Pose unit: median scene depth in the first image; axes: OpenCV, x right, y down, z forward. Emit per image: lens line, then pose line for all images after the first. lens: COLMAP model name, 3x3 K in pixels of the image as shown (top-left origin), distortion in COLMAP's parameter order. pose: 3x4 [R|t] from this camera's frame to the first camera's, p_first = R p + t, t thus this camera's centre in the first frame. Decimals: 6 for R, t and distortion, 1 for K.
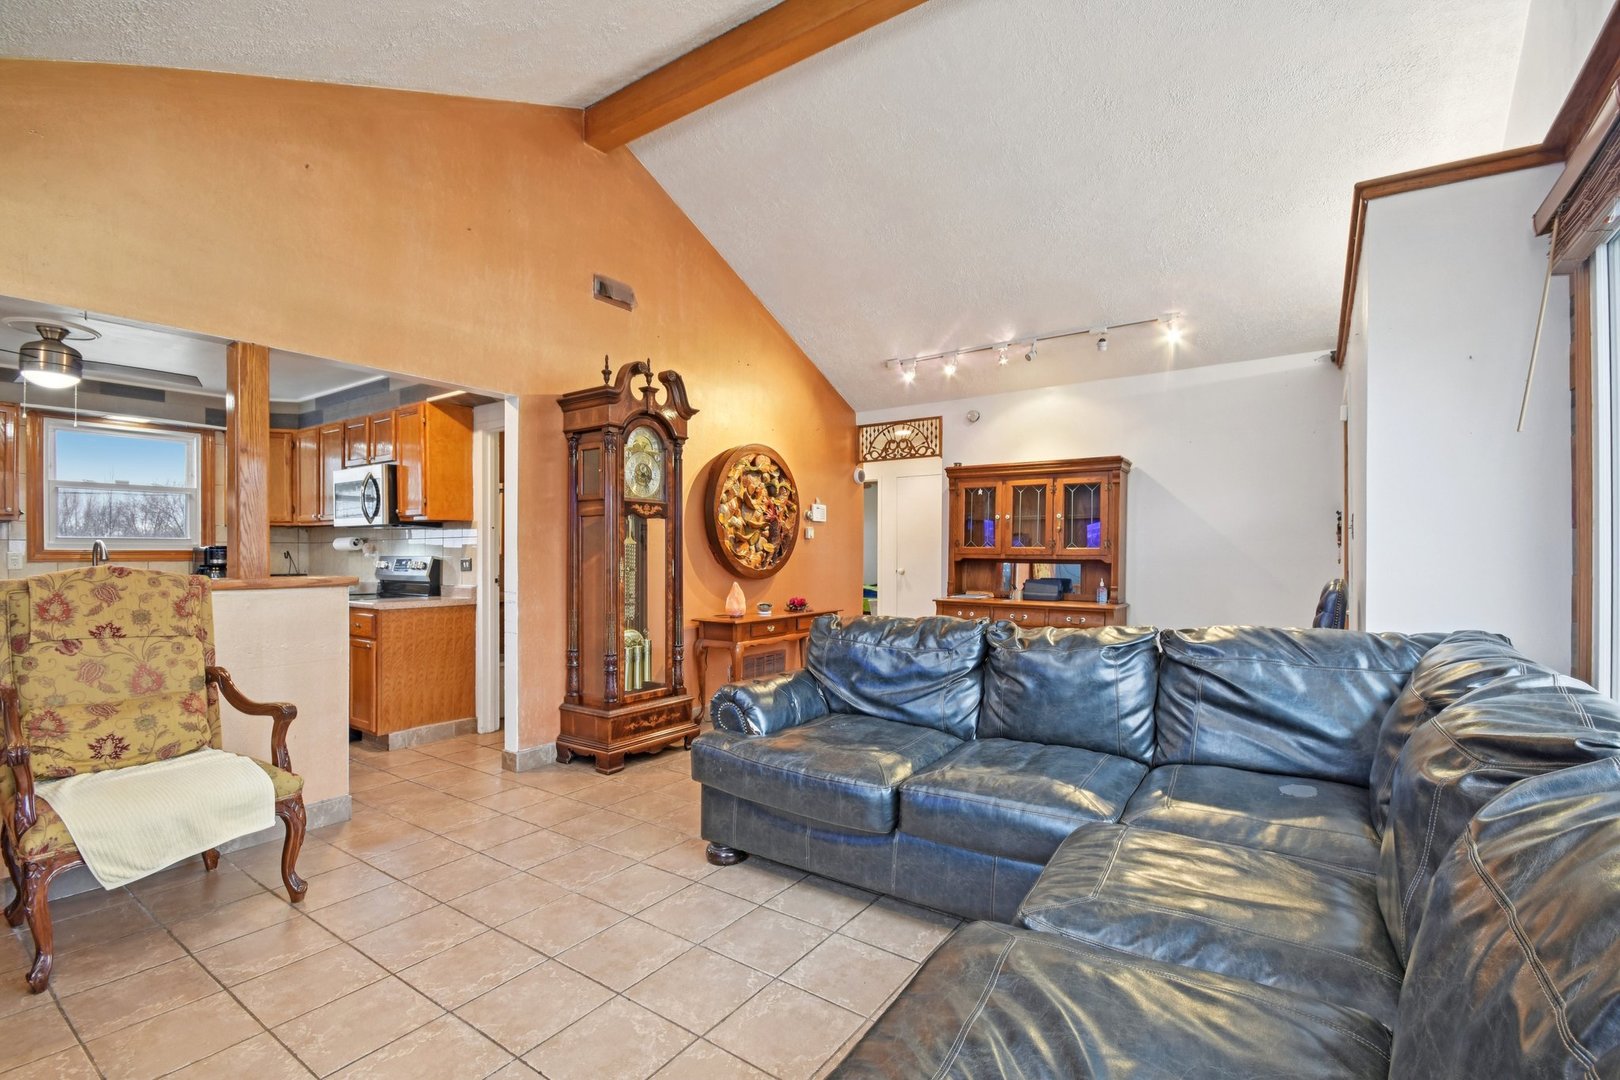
lens RADIAL K [[727.7, 0, 816.5], [0, 727.7, 556.6], [0, 0, 1]] dist [0.001321, 0.000018]
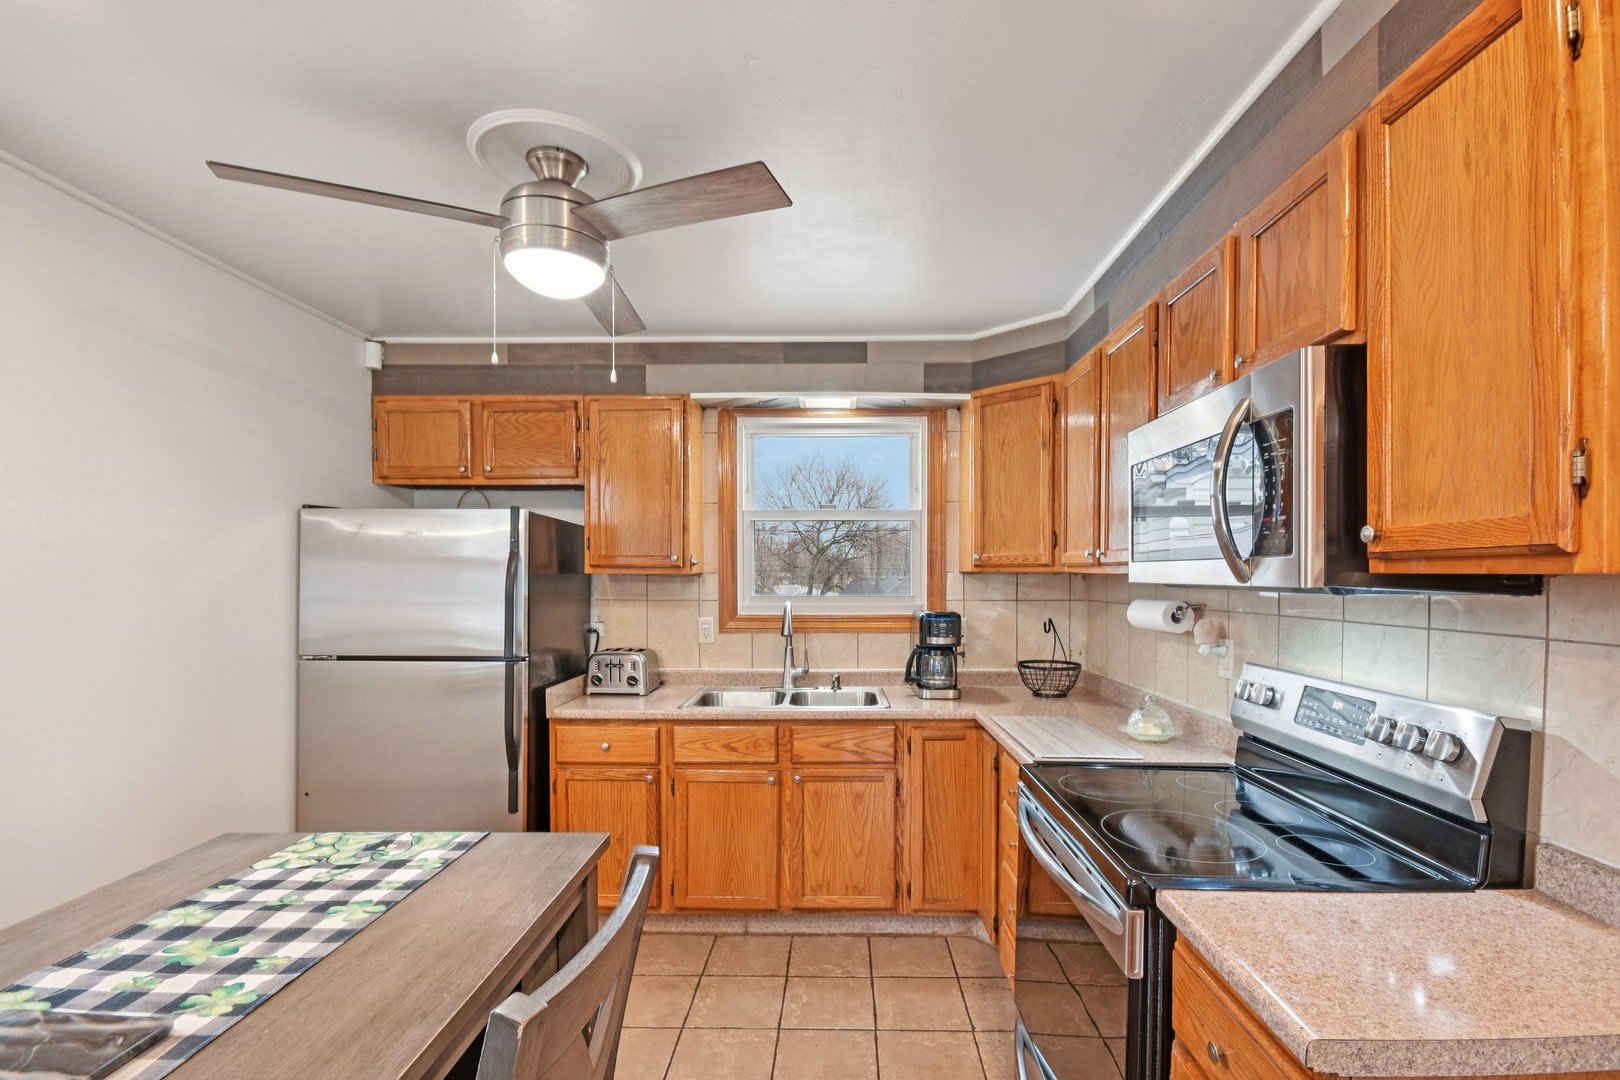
lens RADIAL K [[727.7, 0, 827.4], [0, 727.7, 585.0], [0, 0, 1]] dist [0.001321, 0.000018]
pose [[0.553013, 0.013782, -0.833059, -0.426364], [-0.004461, 0.999898, 0.013581, -0.043033], [0.833161, -0.003794, 0.553018, 0.649358]]
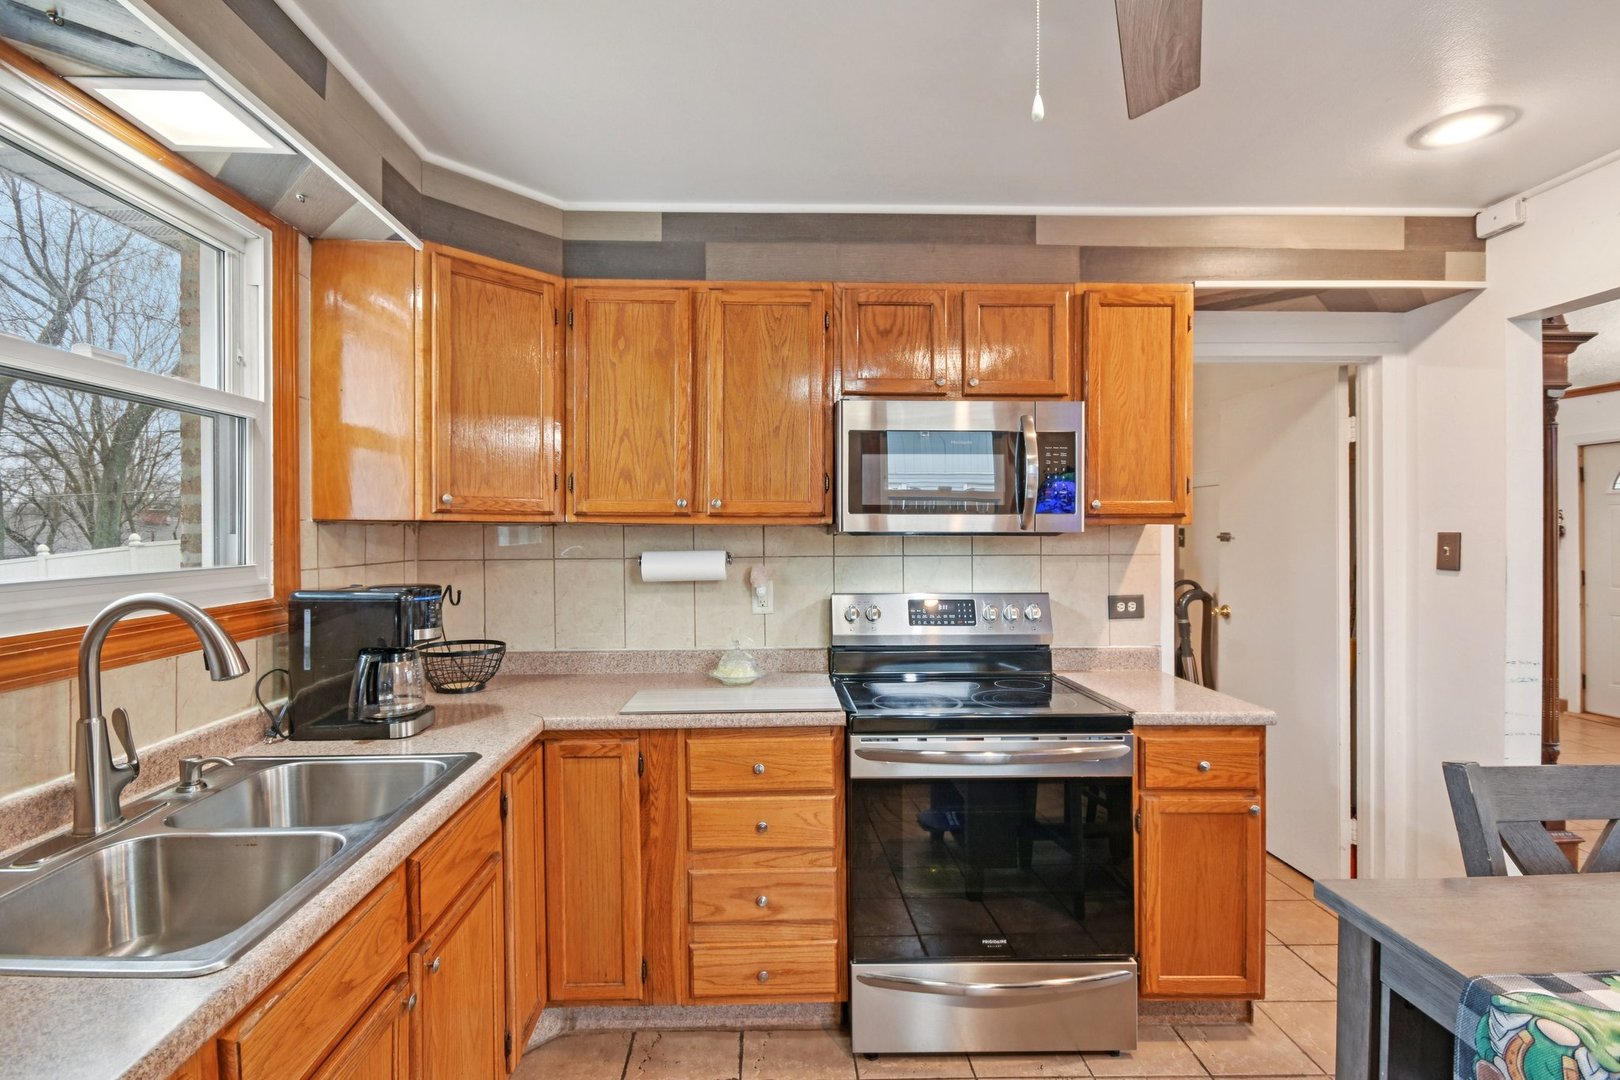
lens RADIAL K [[733.4, 0, 802.2], [0, 733.4, 537.5], [0, 0, 1]] dist [-0.000829, 0.000108]
pose [[0.810564, -0.006301, 0.585617, -0.905333], [0.002725, 0.999972, 0.006987, -0.039847], [-0.585644, -0.004067, 0.810558, 0.651612]]
